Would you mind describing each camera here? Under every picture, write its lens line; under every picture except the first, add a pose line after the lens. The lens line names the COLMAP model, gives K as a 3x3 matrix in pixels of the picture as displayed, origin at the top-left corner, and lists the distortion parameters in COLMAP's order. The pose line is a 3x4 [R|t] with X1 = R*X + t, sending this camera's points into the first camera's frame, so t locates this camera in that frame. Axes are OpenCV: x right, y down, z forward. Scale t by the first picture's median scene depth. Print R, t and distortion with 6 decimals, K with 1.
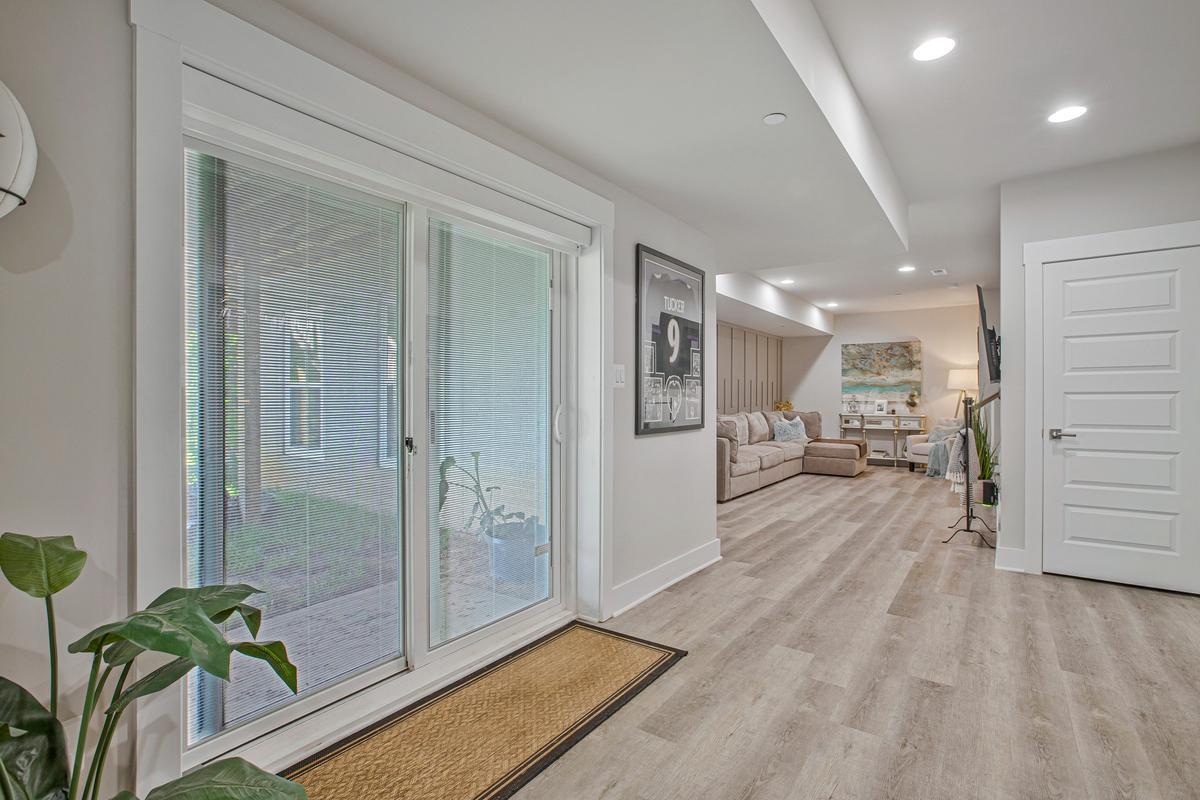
lens RADIAL K [[565.3, 0, 599.0], [0, 565.3, 395.1], [0, 0, 1]] dist [-0.000822, 0.000113]
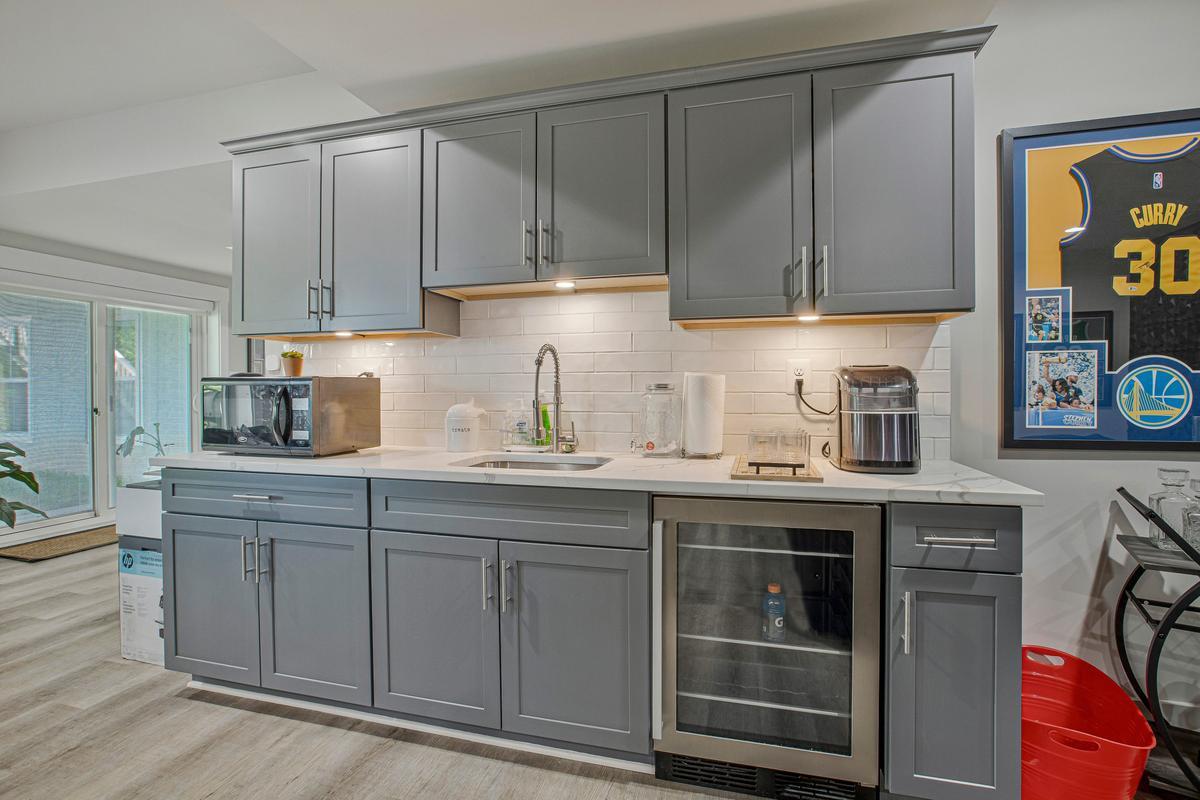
lens RADIAL K [[565.3, 0, 599.0], [0, 565.3, 395.1], [0, 0, 1]] dist [-0.000822, 0.000113]
pose [[0.939200, -0.007372, 0.343291, 0.270163], [0.003499, 0.999923, 0.011900, 0.003251], [-0.343352, -0.009975, 0.939154, -0.623192]]
